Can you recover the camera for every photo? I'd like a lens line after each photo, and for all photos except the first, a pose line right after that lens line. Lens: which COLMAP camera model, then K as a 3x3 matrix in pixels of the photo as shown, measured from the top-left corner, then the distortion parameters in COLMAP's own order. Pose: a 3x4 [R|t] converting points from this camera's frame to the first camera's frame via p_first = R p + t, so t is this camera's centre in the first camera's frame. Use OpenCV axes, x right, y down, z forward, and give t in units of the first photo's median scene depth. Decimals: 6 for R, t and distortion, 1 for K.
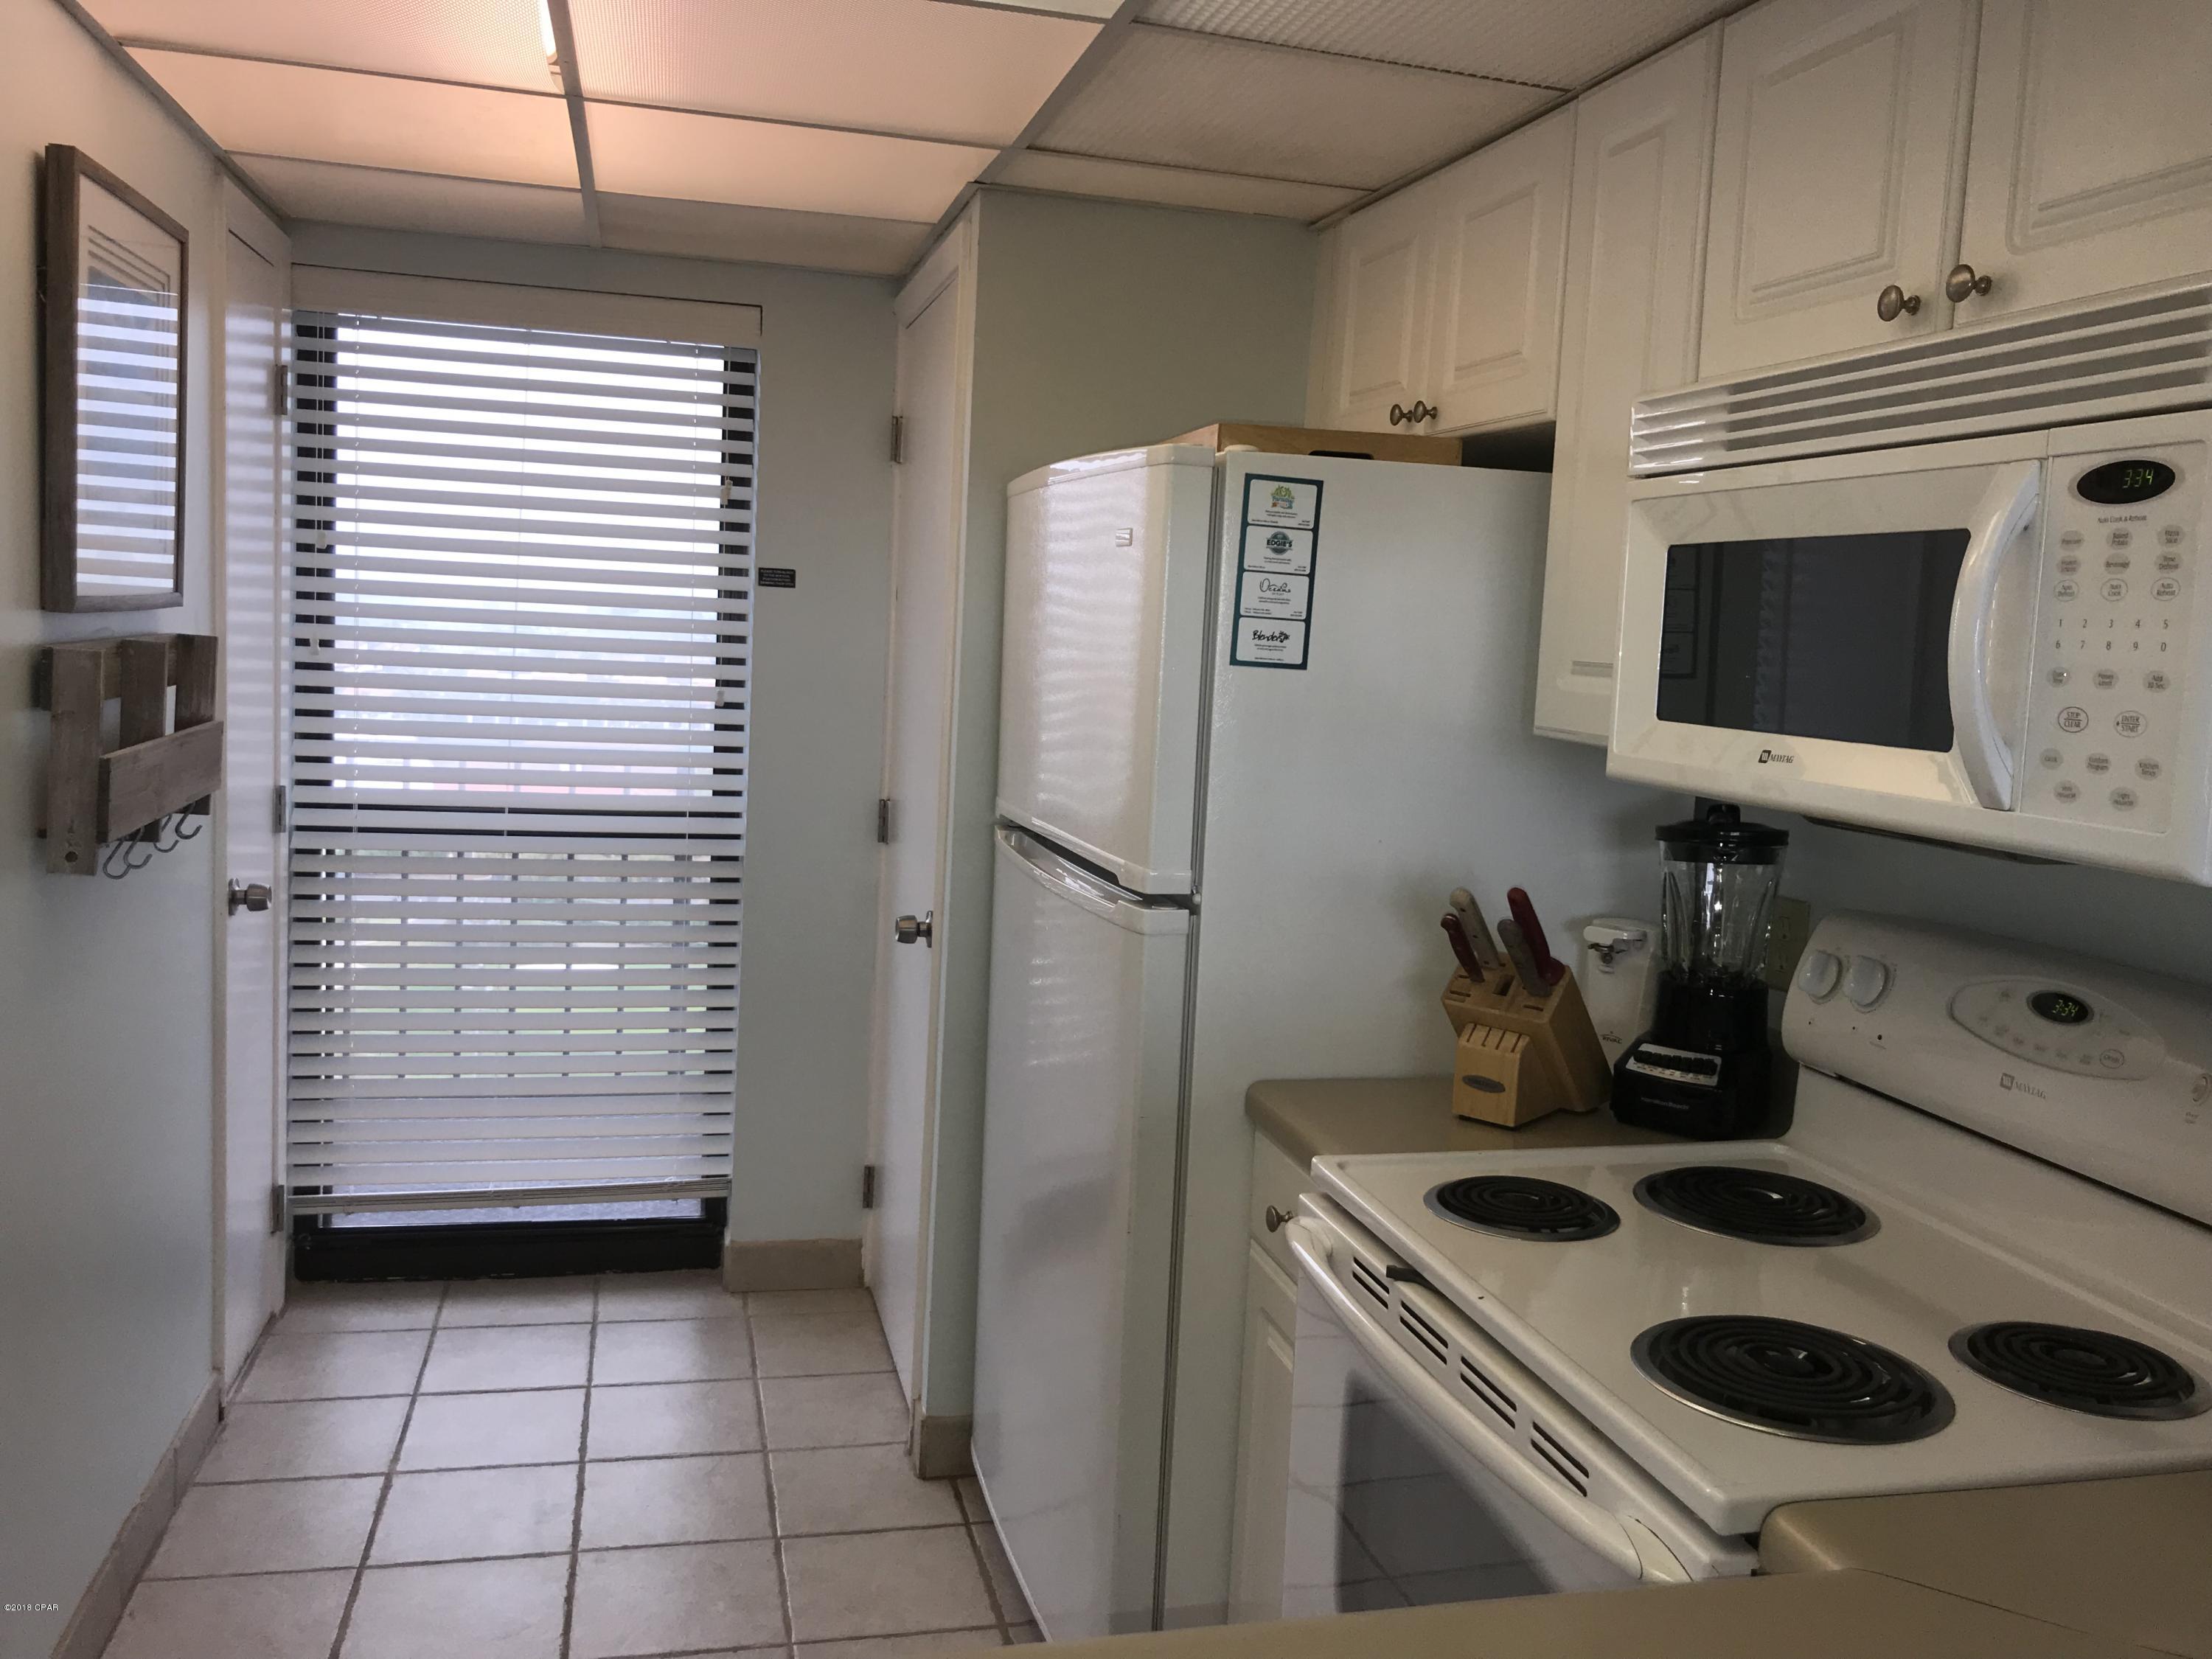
lens RADIAL K [[1811.0, 0, 1083.0], [0, 1811.0, 826.4], [0, 0, 1]] dist [0.005364, -0.019246]
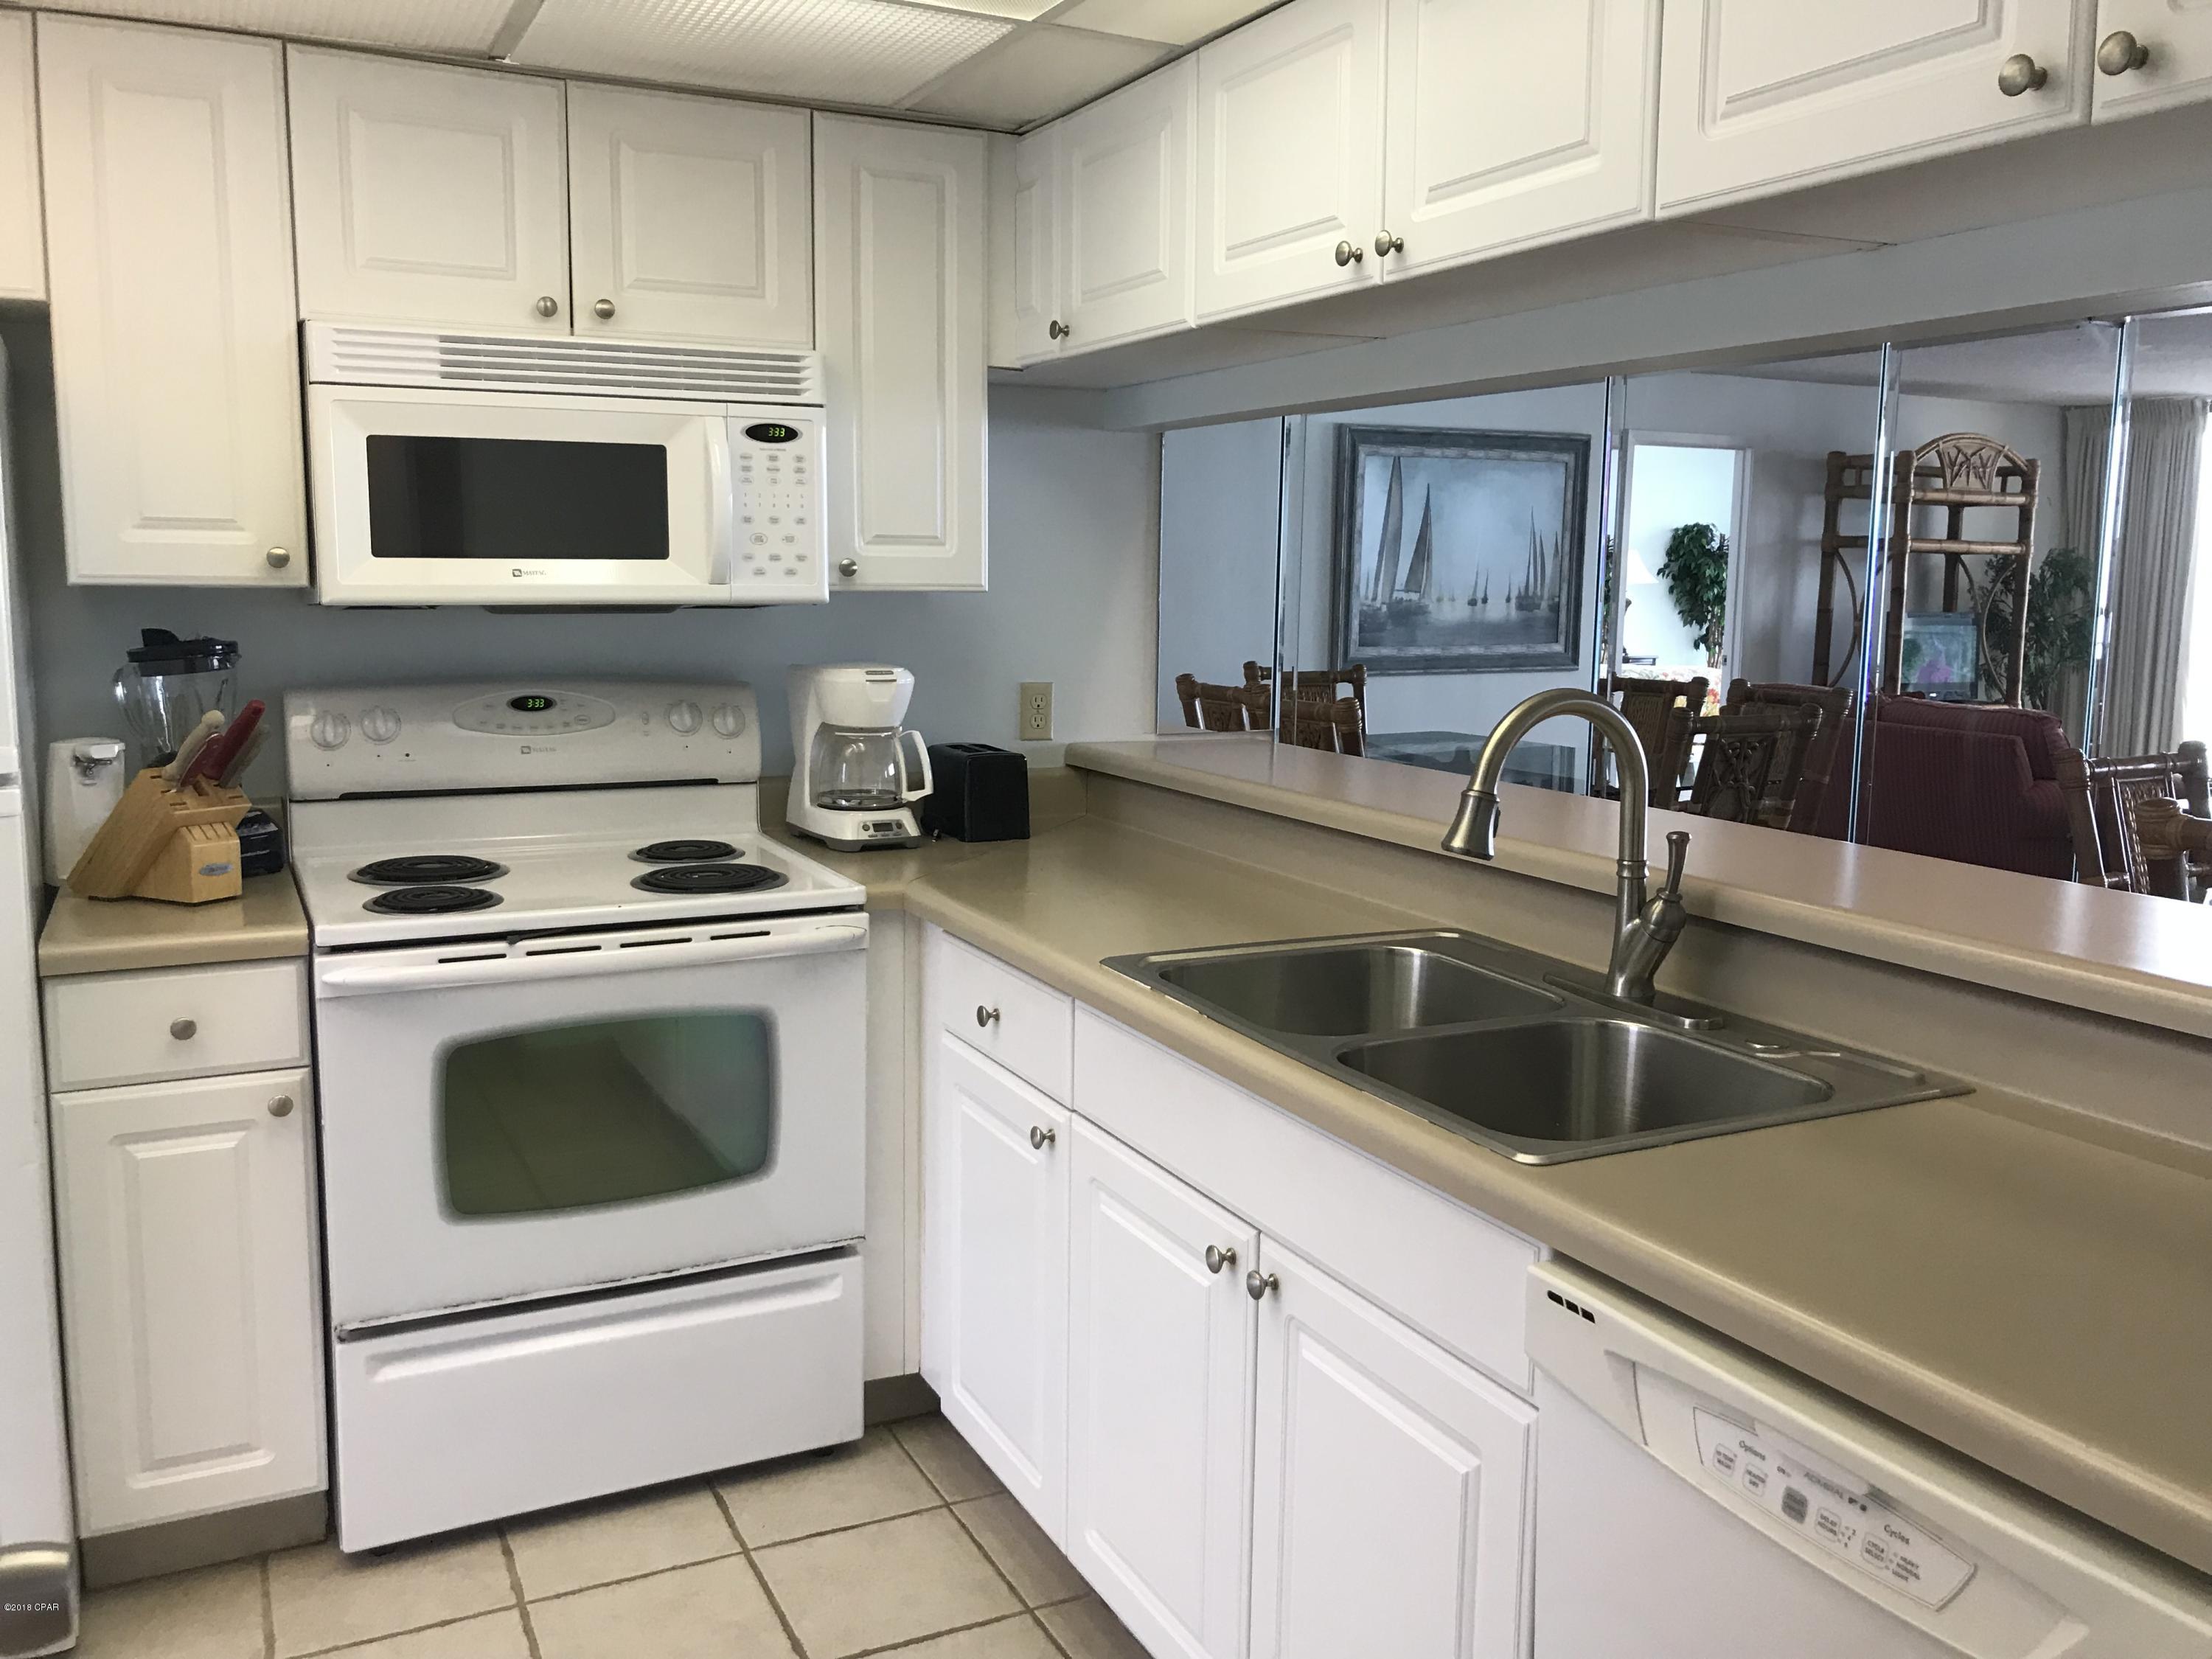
lens RADIAL K [[1811.0, 0, 1104.1], [0, 1811.0, 825.5], [0, 0, 1]] dist [0.005364, -0.019246]
pose [[-0.223013, -0.194247, 0.955266, -1.128507], [0.085491, 0.972272, 0.217664, -0.106266], [-0.971059, 0.130209, -0.200223, 0.694098]]
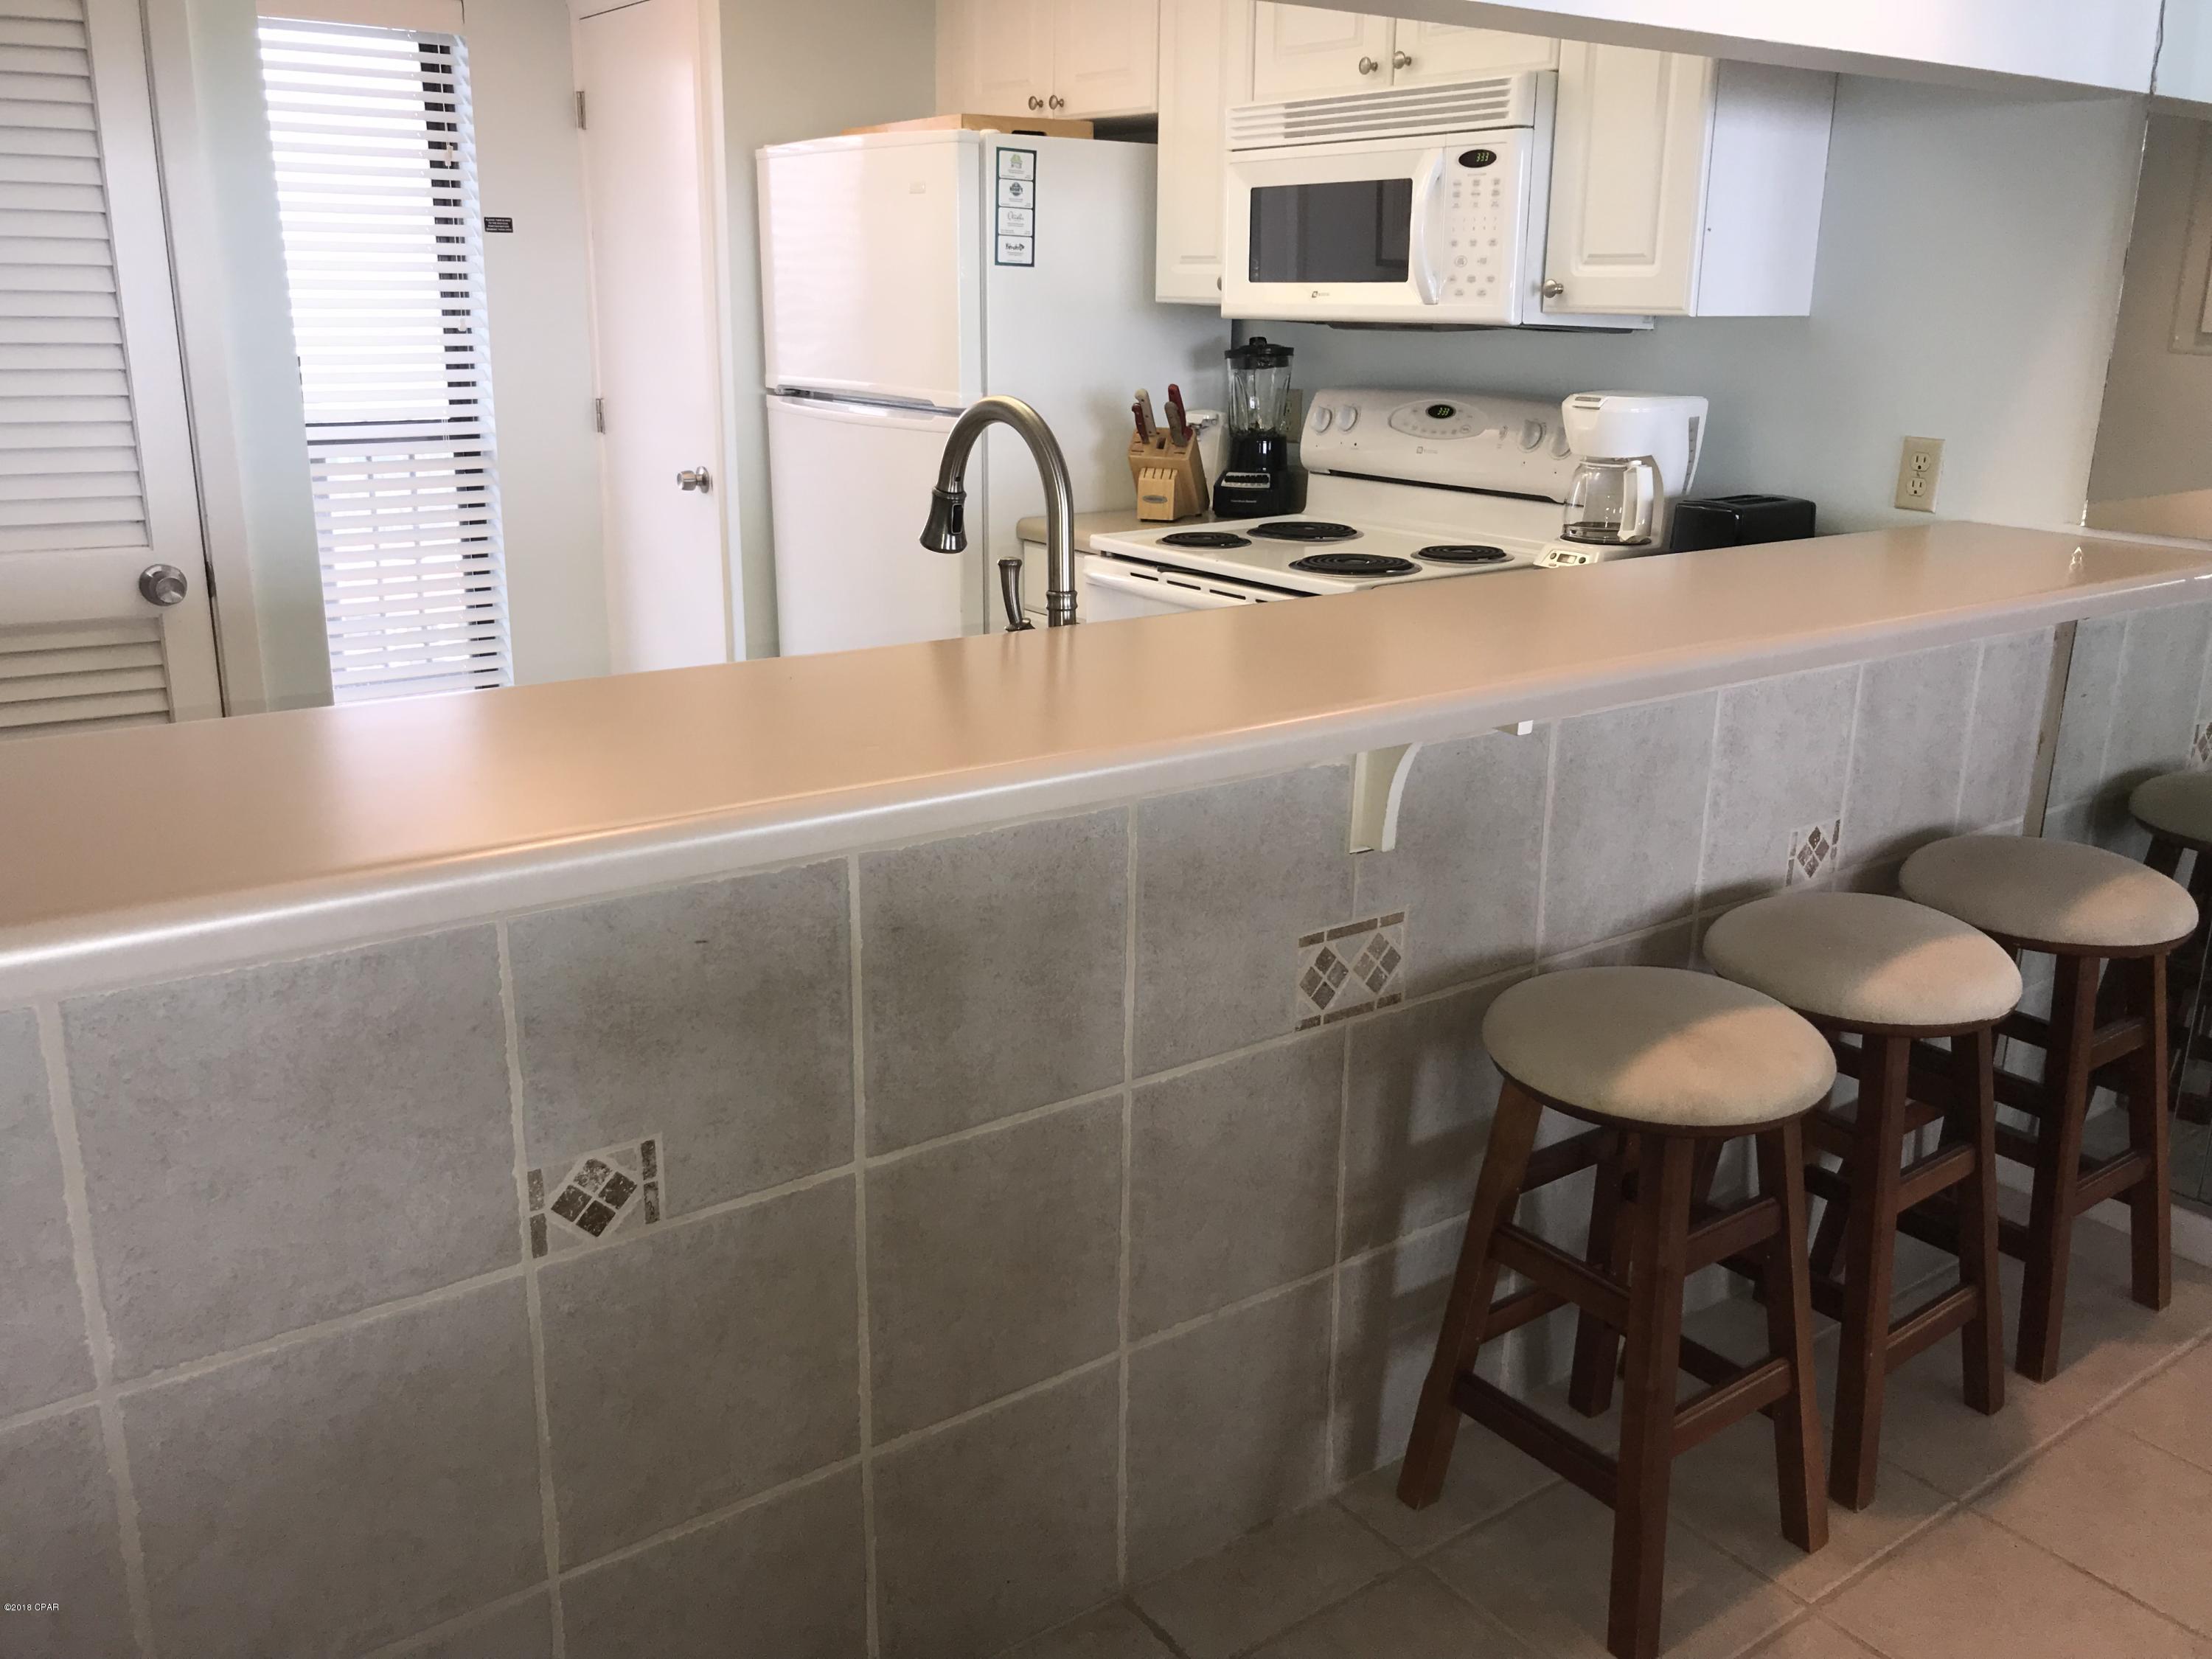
lens RADIAL K [[1811.0, 0, 1116.9], [0, 1811.0, 838.7], [0, 0, 1]] dist [0.005364, -0.019246]
pose [[0.916814, -0.150117, 0.370022, -0.570438], [0.076730, 0.975606, 0.205685, 0.103305], [-0.391872, -0.160183, 0.905968, -0.731929]]
